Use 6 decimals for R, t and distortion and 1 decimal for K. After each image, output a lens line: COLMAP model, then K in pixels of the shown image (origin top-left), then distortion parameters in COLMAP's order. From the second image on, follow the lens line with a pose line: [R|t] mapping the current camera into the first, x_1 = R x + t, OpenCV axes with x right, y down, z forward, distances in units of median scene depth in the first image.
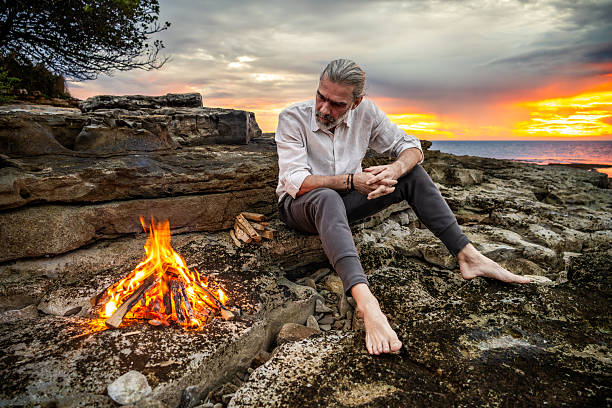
lens RADIAL K [[411.3, 0, 304.4], [0, 411.3, 202.1], [0, 0, 1]] dist [-0.008993, -0.000413]
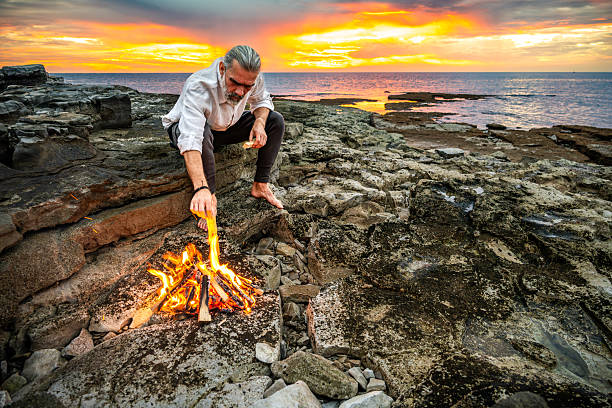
lens RADIAL K [[411.3, 0, 307.3], [0, 411.3, 206.5], [0, 0, 1]] dist [-0.008993, -0.000413]
pose [[0.861512, -0.159440, 0.482053, -0.466074], [0.077053, 0.979475, 0.186255, -0.170921], [-0.501856, -0.123317, 0.856115, -0.150052]]
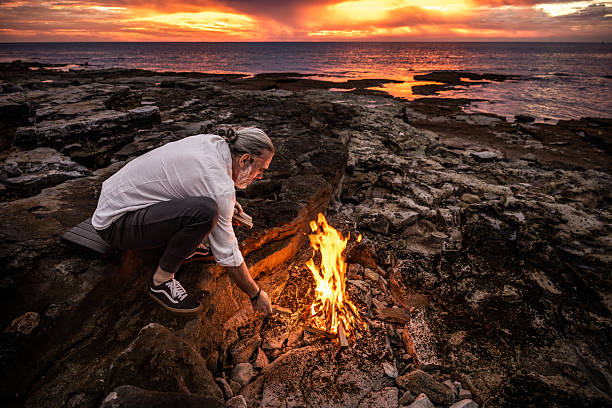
lens RADIAL K [[411.3, 0, 308.9], [0, 411.3, 193.4], [0, 0, 1]] dist [-0.008993, -0.000413]
pose [[0.880914, -0.163152, 0.444266, -0.828016], [0.067195, 0.972309, 0.223831, -0.510537], [-0.468482, -0.167323, 0.867483, -0.290072]]
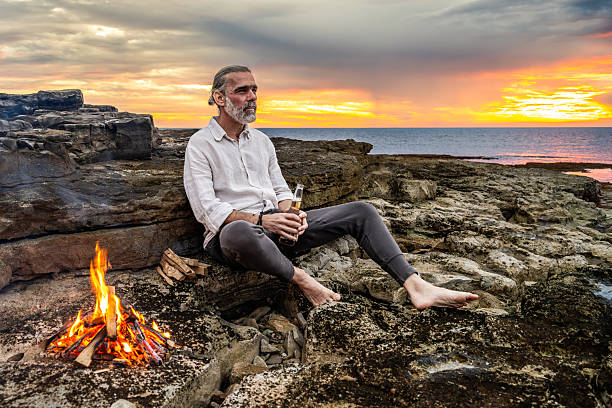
lens RADIAL K [[616.0, 0, 252.2], [0, 616.0, 202.5], [0, 0, 1]] dist [0.003452, 0.000000]
pose [[0.993715, -0.015445, 0.110868, -0.128084], [0.018519, 0.999470, -0.026755, -0.032238], [-0.110396, 0.028640, 0.993475, -0.355828]]
